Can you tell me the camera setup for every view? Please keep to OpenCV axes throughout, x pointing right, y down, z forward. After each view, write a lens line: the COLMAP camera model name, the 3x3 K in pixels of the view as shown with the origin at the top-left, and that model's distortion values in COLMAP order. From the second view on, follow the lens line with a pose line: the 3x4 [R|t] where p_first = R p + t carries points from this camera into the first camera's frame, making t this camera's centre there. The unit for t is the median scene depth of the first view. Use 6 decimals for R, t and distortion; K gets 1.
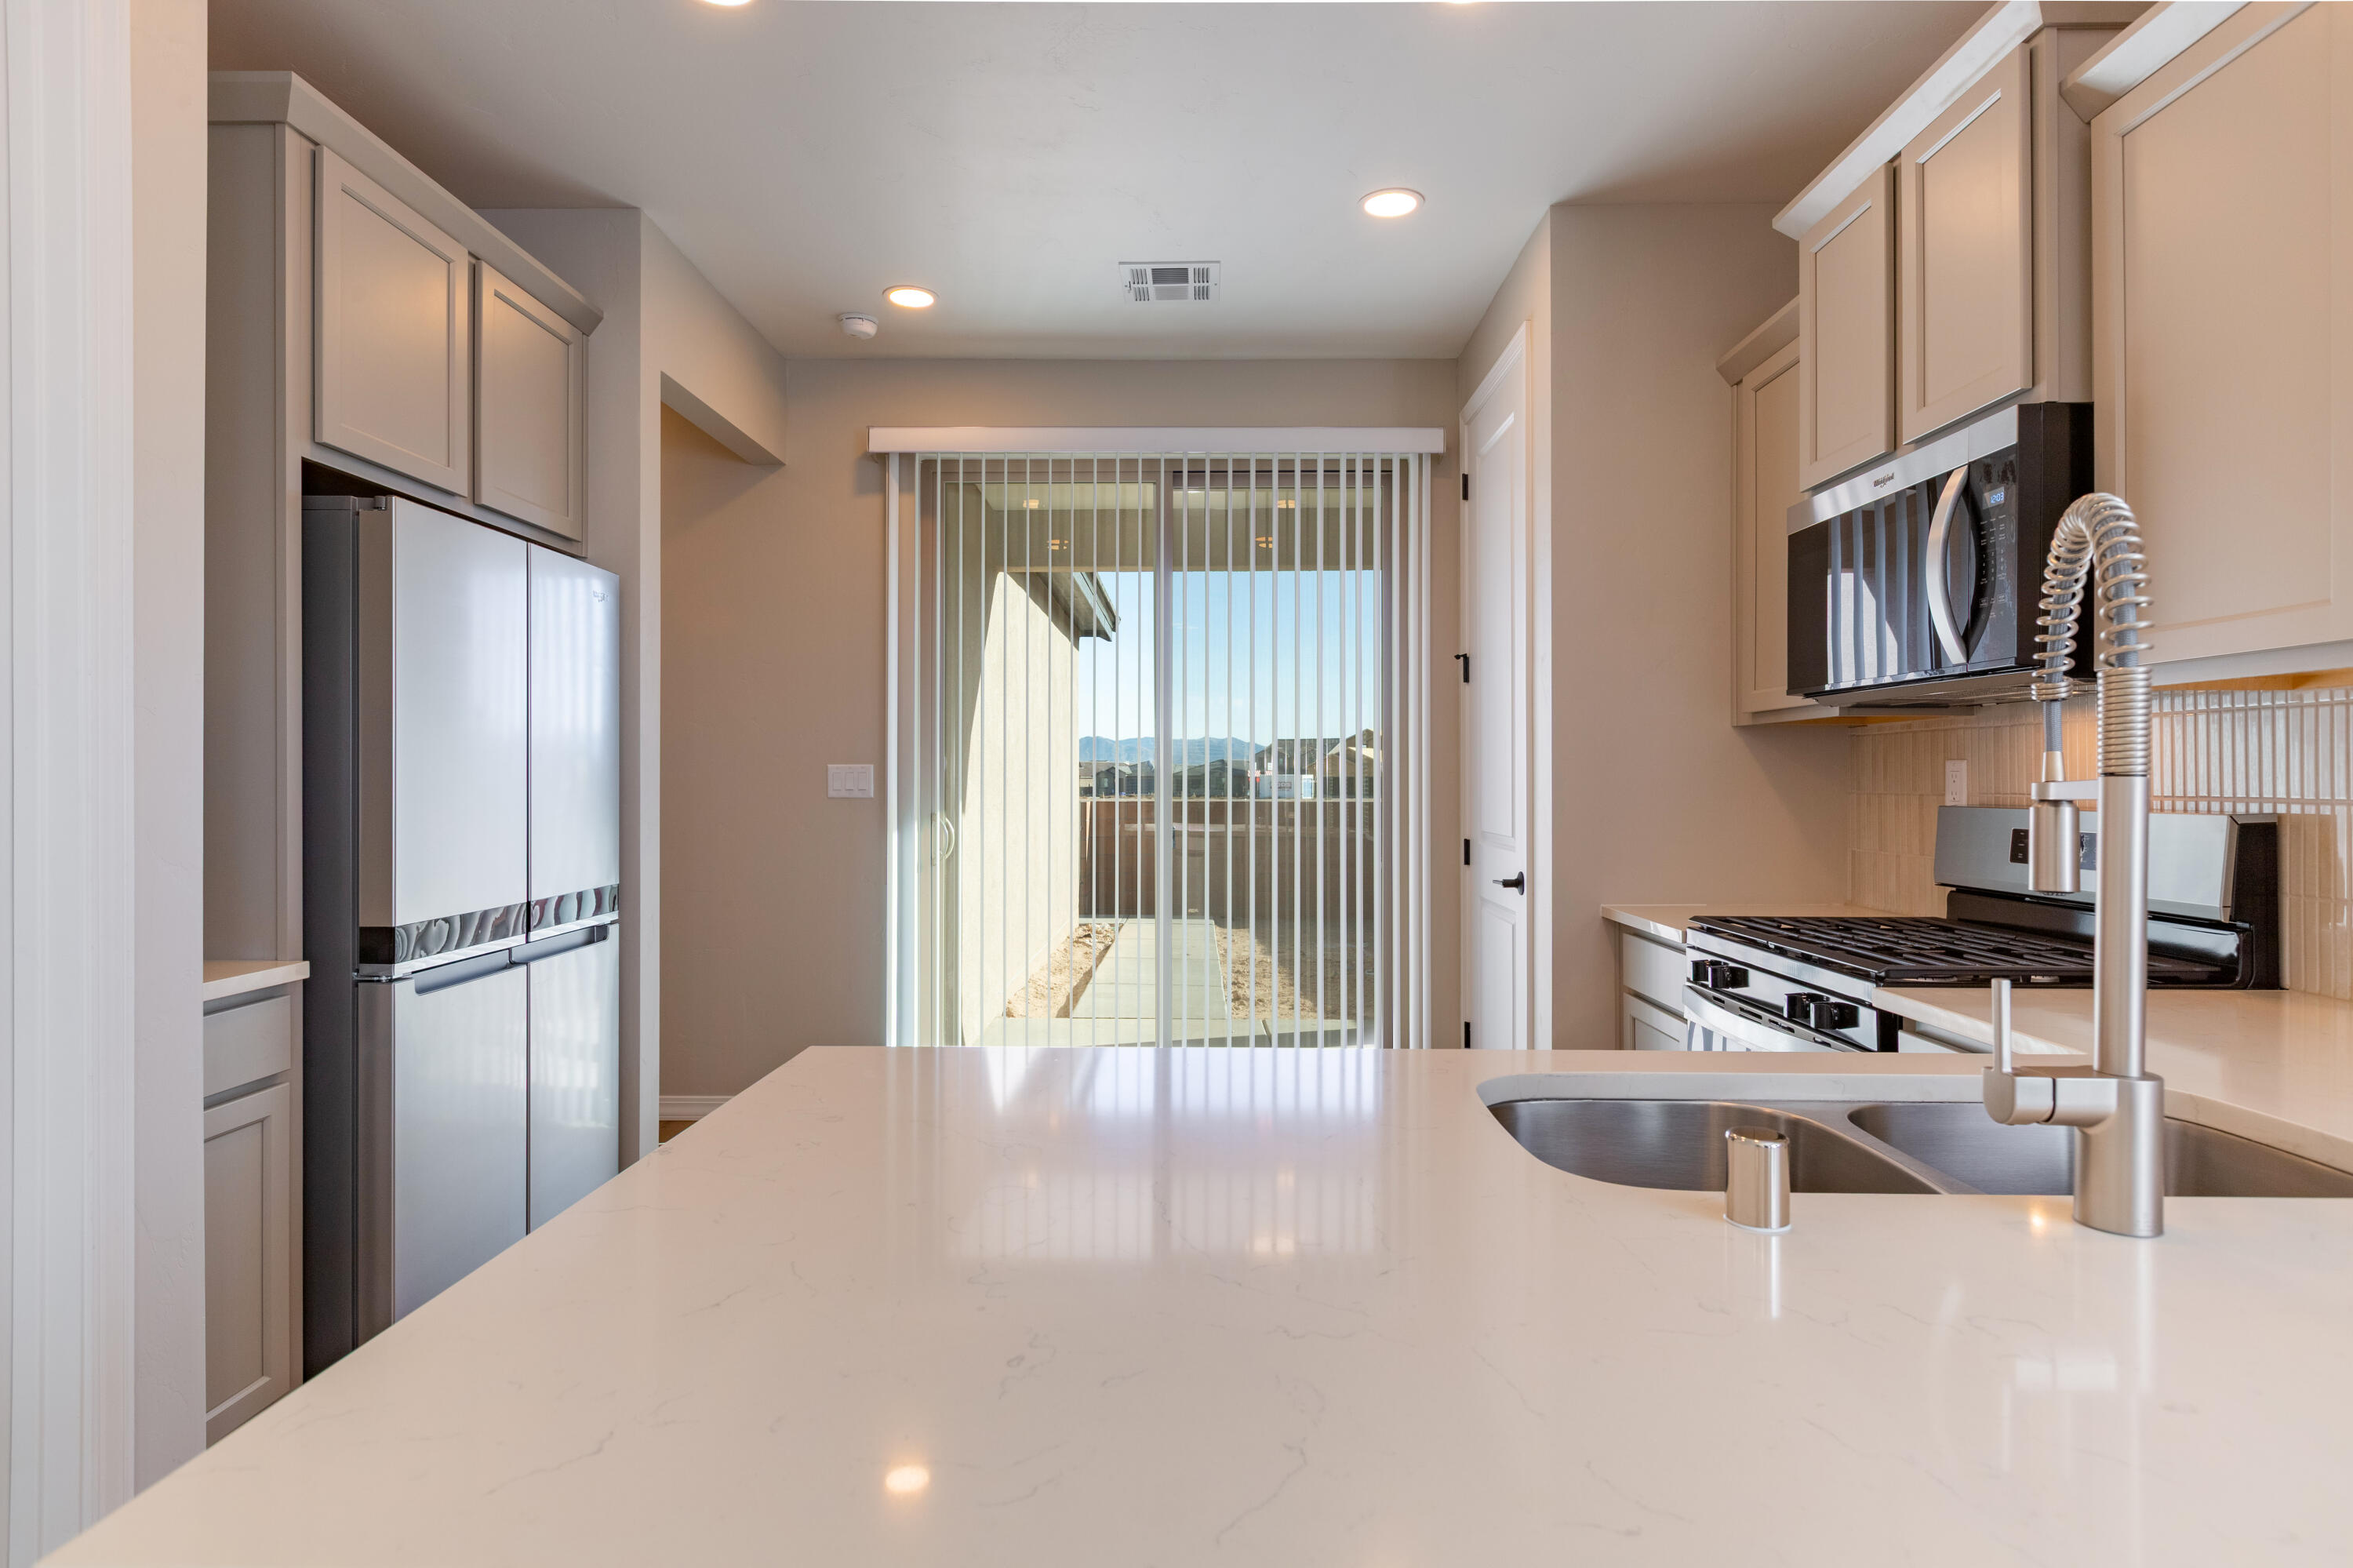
lens RADIAL K [[1241.3, 0, 1177.8], [0, 1241.3, 769.5], [0, 0, 1]] dist [0.028053, -0.000084]
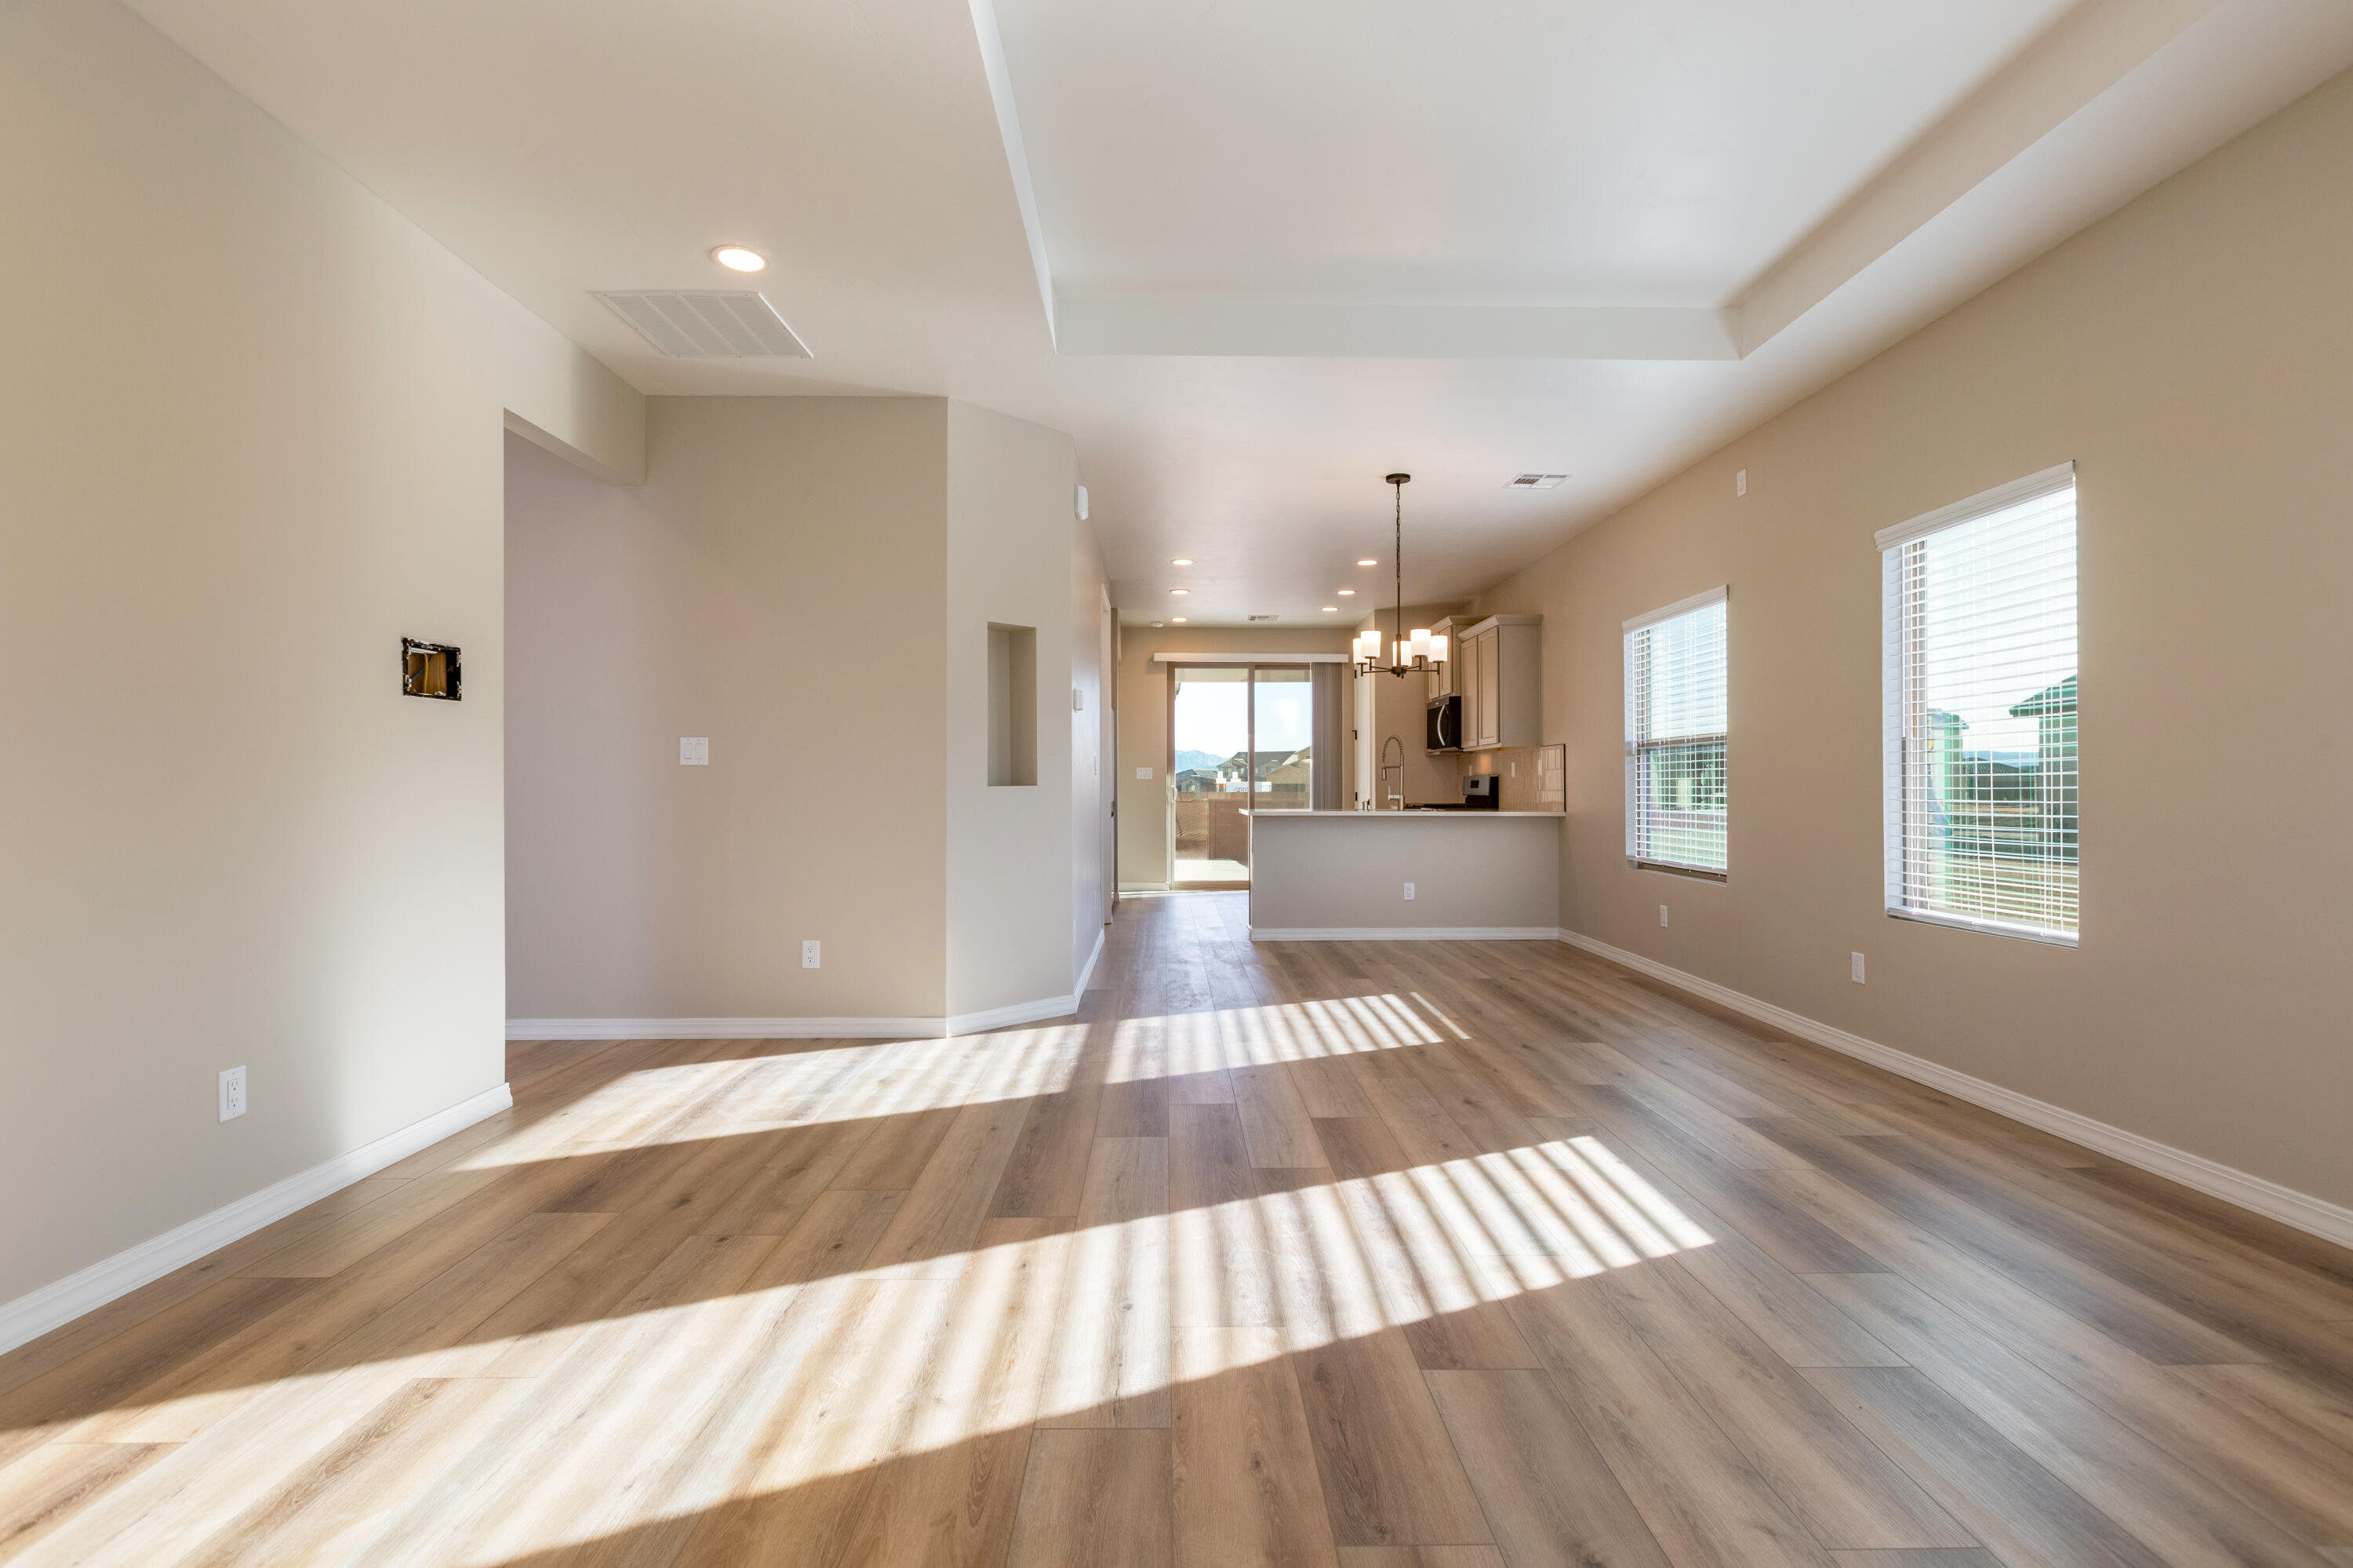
lens RADIAL K [[1077.1, 0, 1185.1], [0, 1077.1, 786.2], [0, 0, 1]] dist [-0.004018, -0.000793]
pose [[0.999261, -0.001251, 0.038414, -0.413047], [0.000957, 0.999970, 0.007671, 0.033177], [-0.038422, -0.007629, 0.999232, -2.363063]]
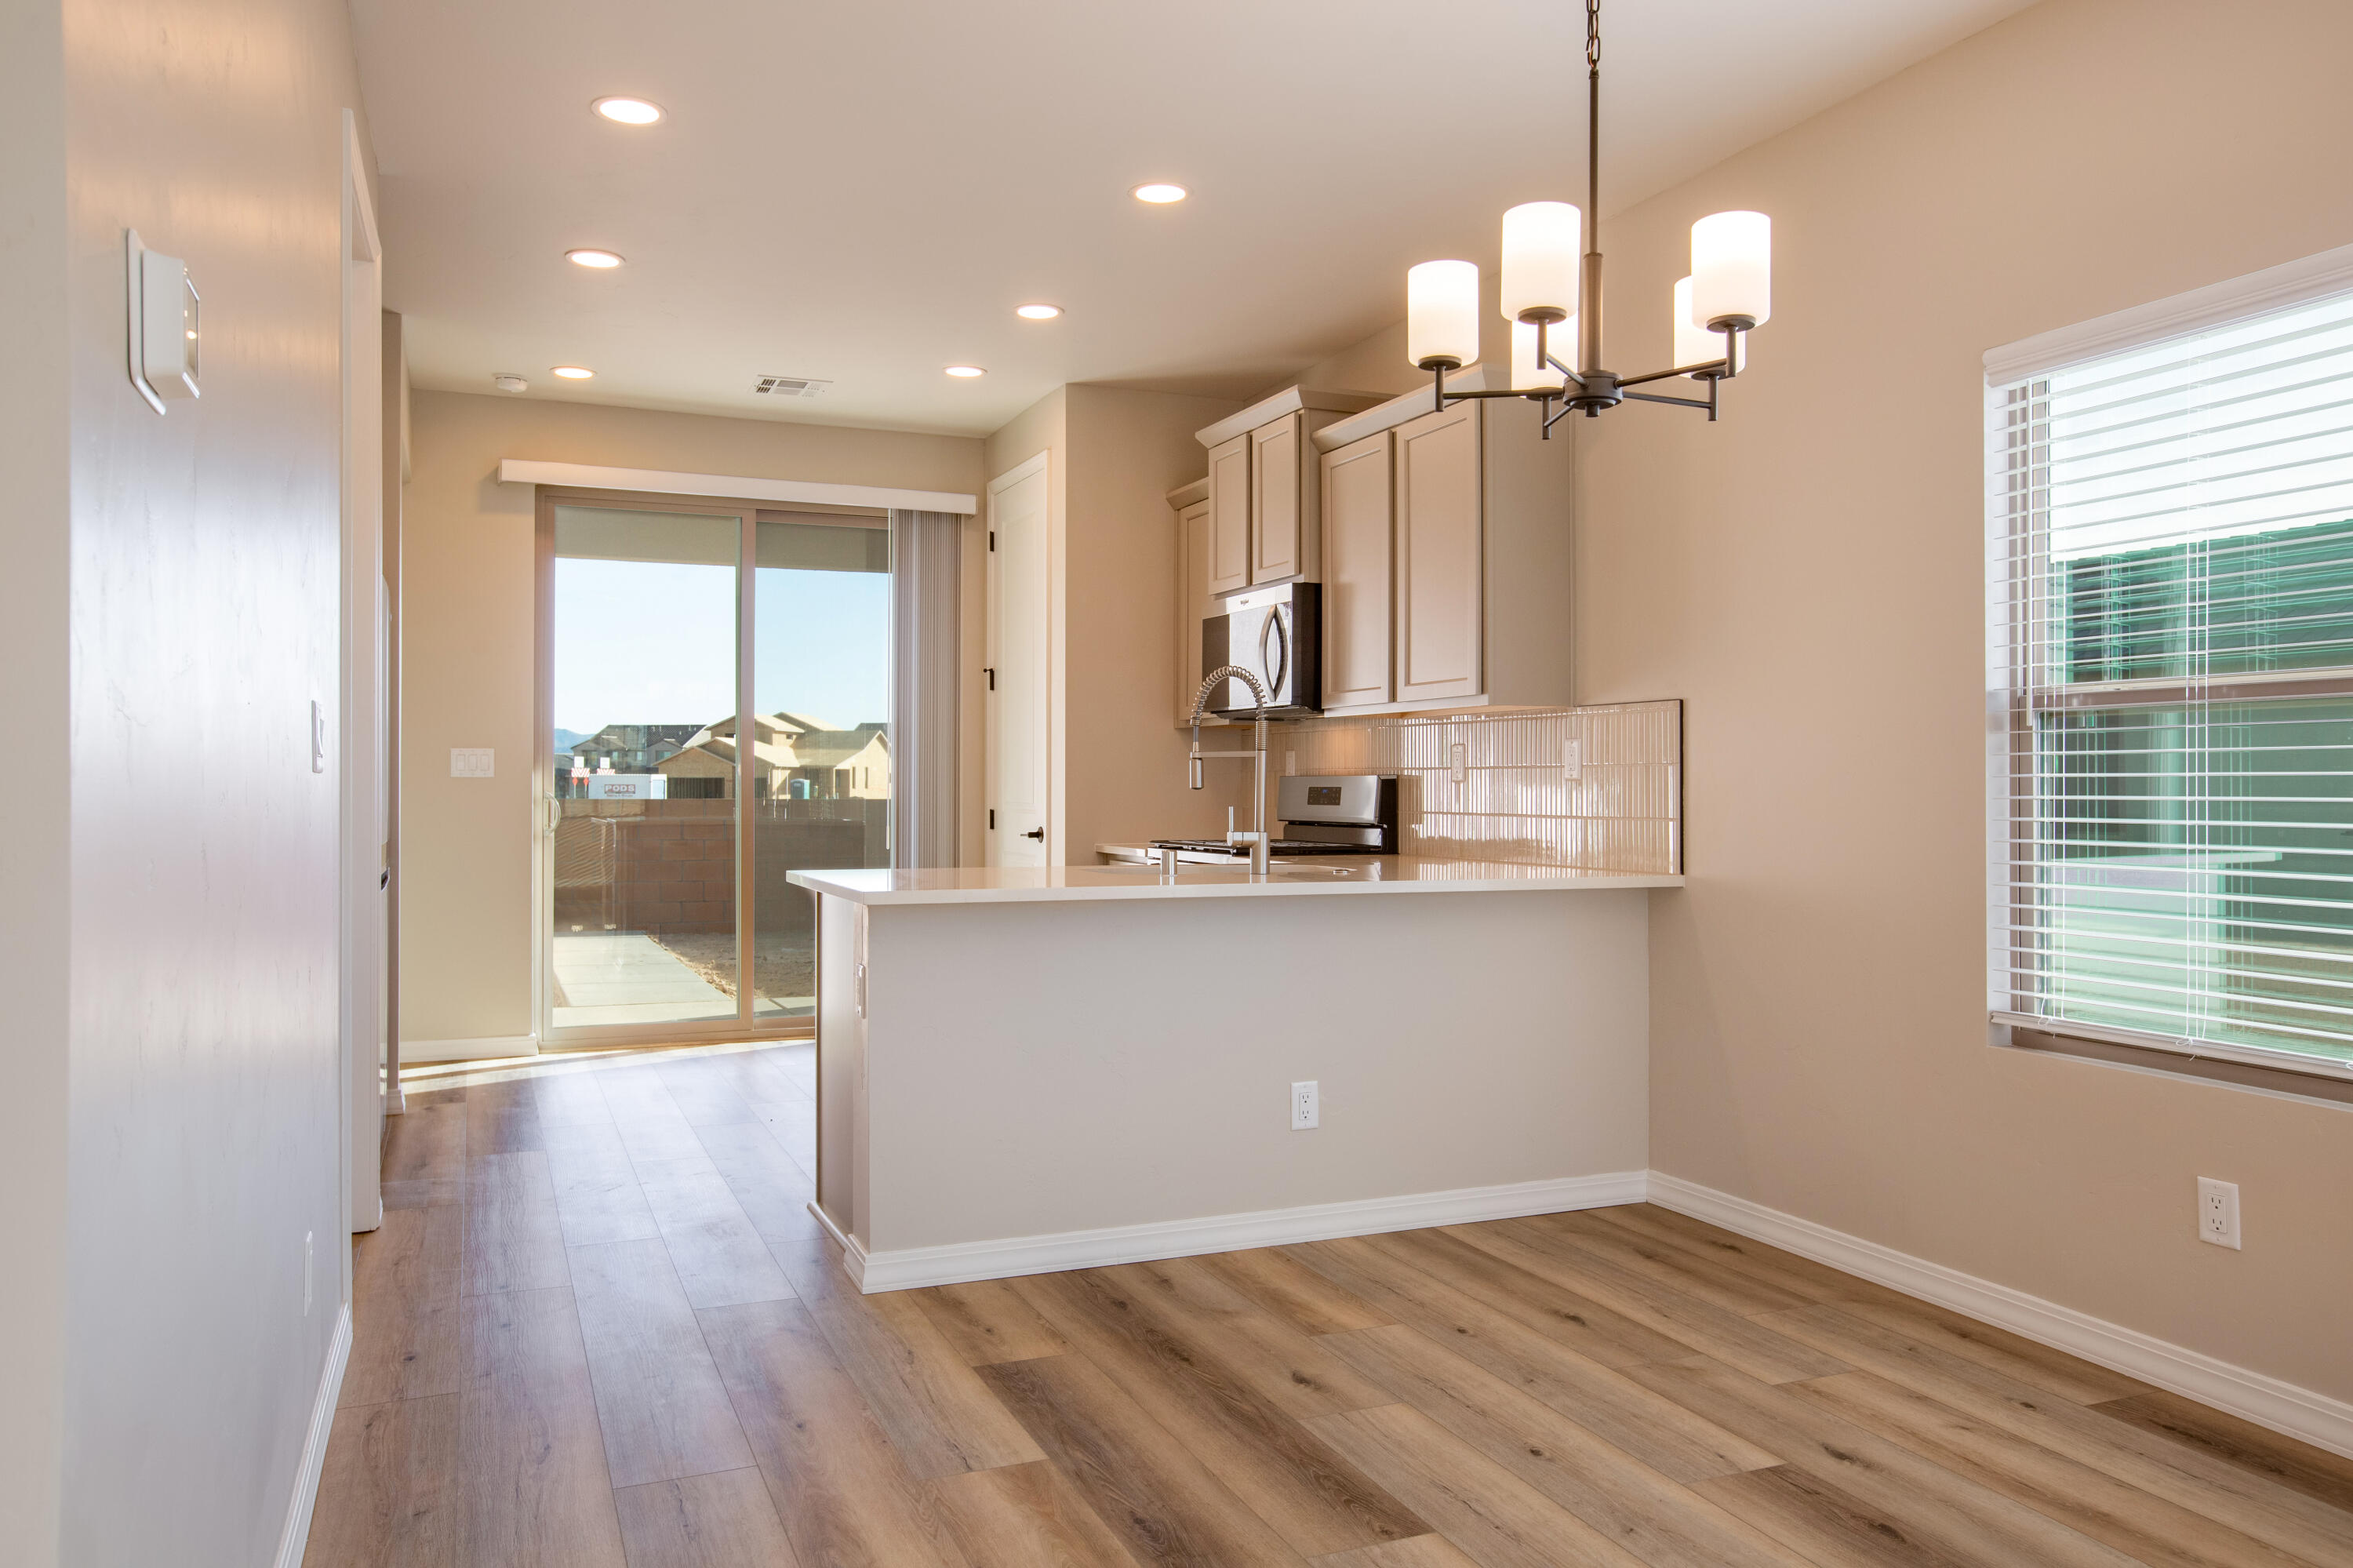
lens RADIAL K [[1679.5, 0, 1176.5], [0, 1679.5, 784.0], [0, 0, 1]] dist [-0.003055, -0.002365]
pose [[0.915659, 0.001817, 0.401952, -0.454169], [-0.005418, 0.999955, 0.007822, 0.021440], [-0.401919, -0.009340, 0.915627, -1.056942]]
